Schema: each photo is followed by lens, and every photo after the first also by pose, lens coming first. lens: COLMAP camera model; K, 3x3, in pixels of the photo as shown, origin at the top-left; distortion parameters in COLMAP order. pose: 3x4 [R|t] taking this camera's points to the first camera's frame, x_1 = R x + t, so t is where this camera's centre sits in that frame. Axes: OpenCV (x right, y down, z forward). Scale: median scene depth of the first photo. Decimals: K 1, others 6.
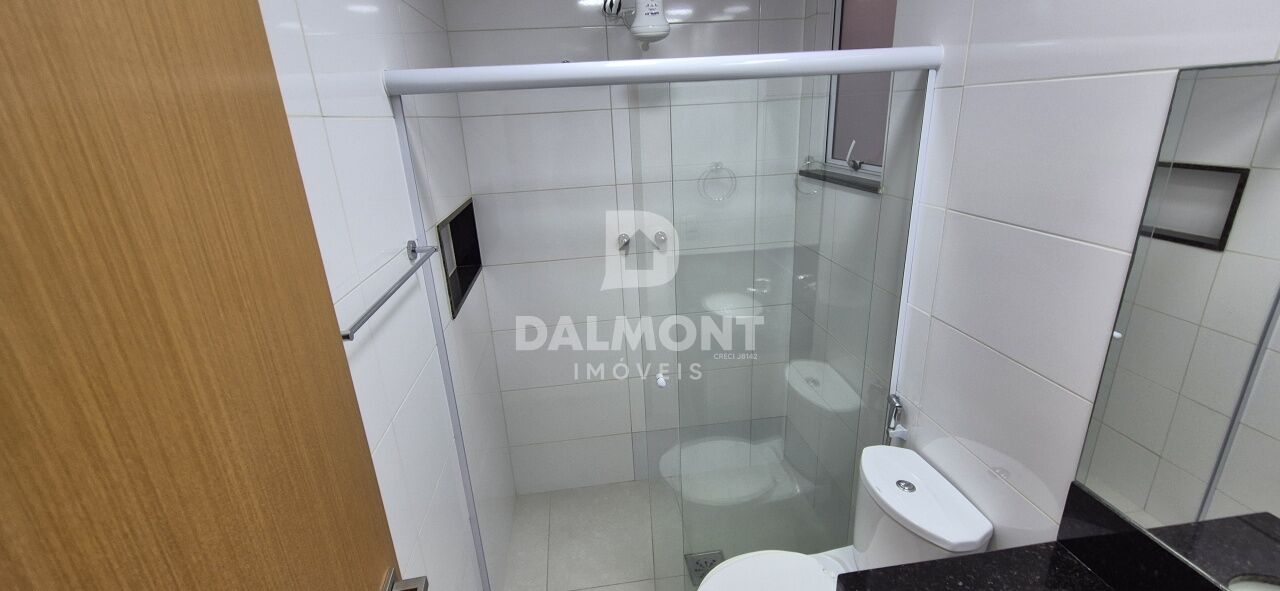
lens RADIAL K [[522.1, 0, 642.1], [0, 522.1, 294.7], [0, 0, 1]] dist [0.009324, -0.001167]
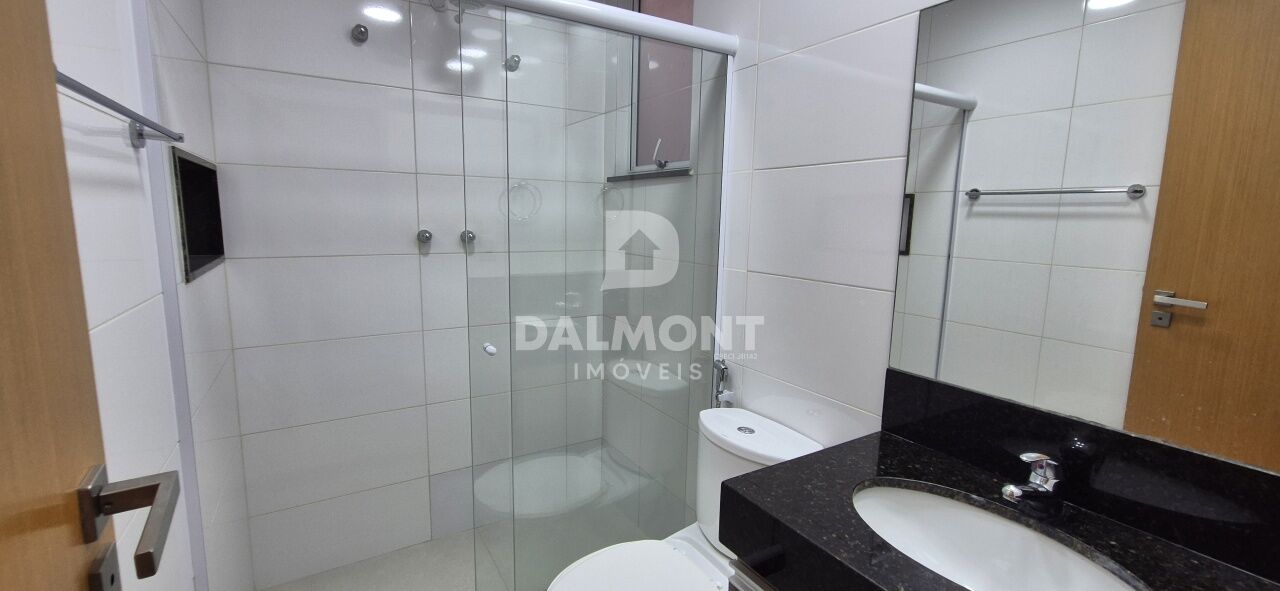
lens RADIAL K [[522.1, 0, 635.2], [0, 522.1, 296.8], [0, 0, 1]] dist [0.009324, -0.001167]
pose [[0.914839, 0.004392, 0.403795, -0.086127], [0.069775, 0.983182, -0.168776, 0.224278], [-0.397745, 0.182577, 0.899146, 0.108031]]
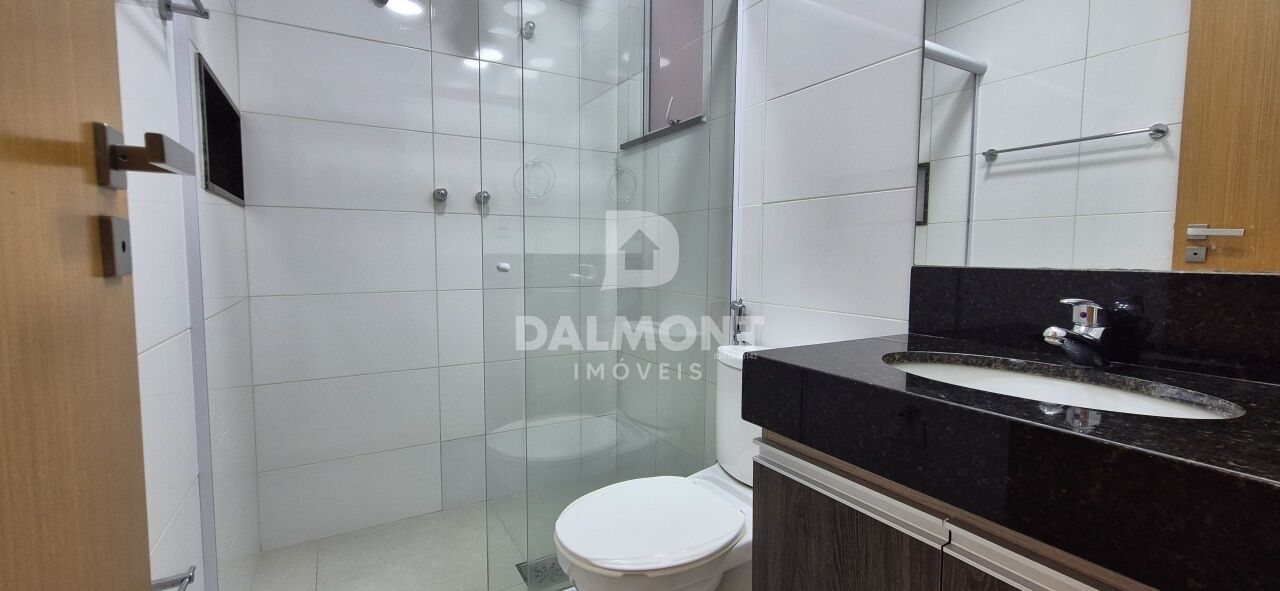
lens RADIAL K [[522.1, 0, 636.1], [0, 522.1, 294.9], [0, 0, 1]] dist [0.009324, -0.001167]
pose [[0.924338, 0.023468, 0.380852, -0.081175], [0.075762, 0.966948, -0.243459, 0.400070], [-0.373978, 0.253892, 0.892009, 0.160808]]
